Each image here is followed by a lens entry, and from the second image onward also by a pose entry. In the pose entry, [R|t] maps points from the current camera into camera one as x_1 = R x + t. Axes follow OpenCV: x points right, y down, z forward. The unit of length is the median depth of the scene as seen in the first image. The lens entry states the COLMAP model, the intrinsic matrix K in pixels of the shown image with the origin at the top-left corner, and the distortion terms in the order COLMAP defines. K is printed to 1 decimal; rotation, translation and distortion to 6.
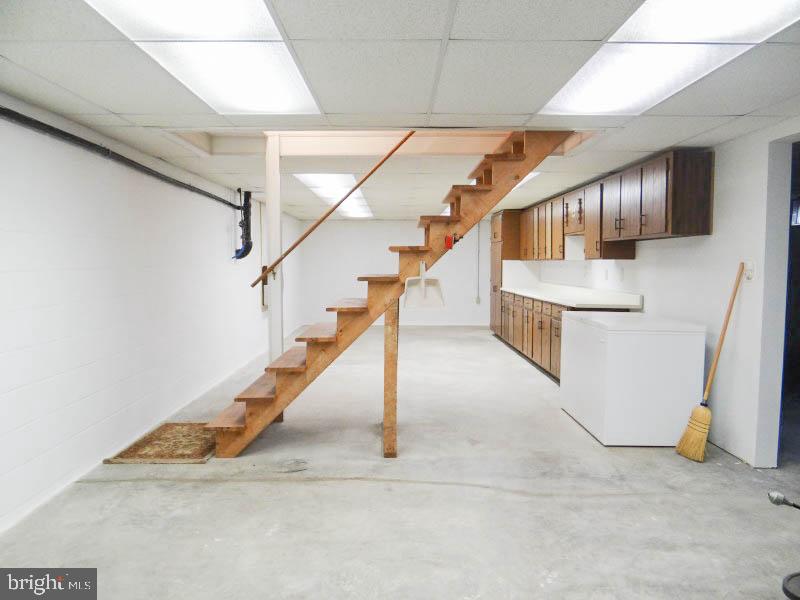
lens RADIAL K [[622.5, 0, 400.5], [0, 622.5, 298.7], [0, 0, 1]] dist [-0.002943, -0.008400]
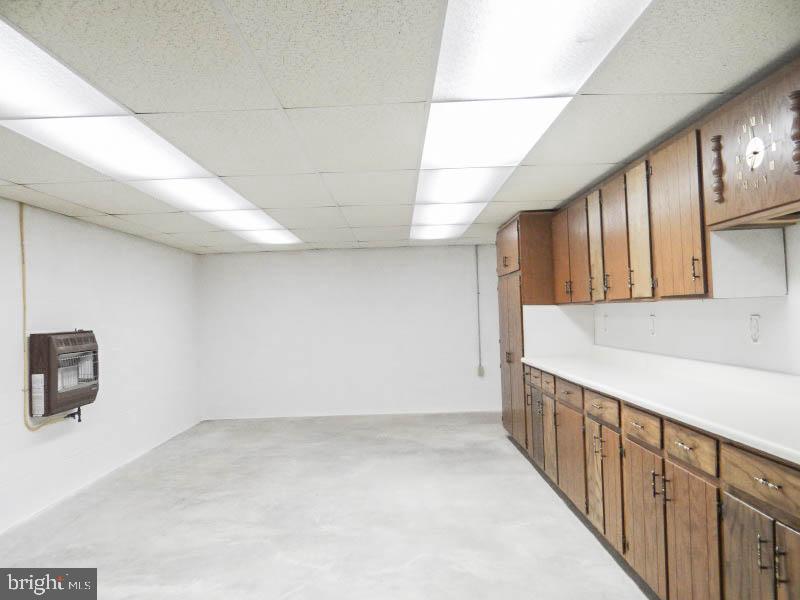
lens RADIAL K [[622.5, 0, 399.7], [0, 622.5, 300.2], [0, 0, 1]] dist [-0.002943, -0.008400]
pose [[0.999489, -0.031775, -0.003556, 0.065664], [0.031395, 0.996385, -0.078944, -0.029907], [0.006052, 0.078792, 0.996873, 0.502683]]
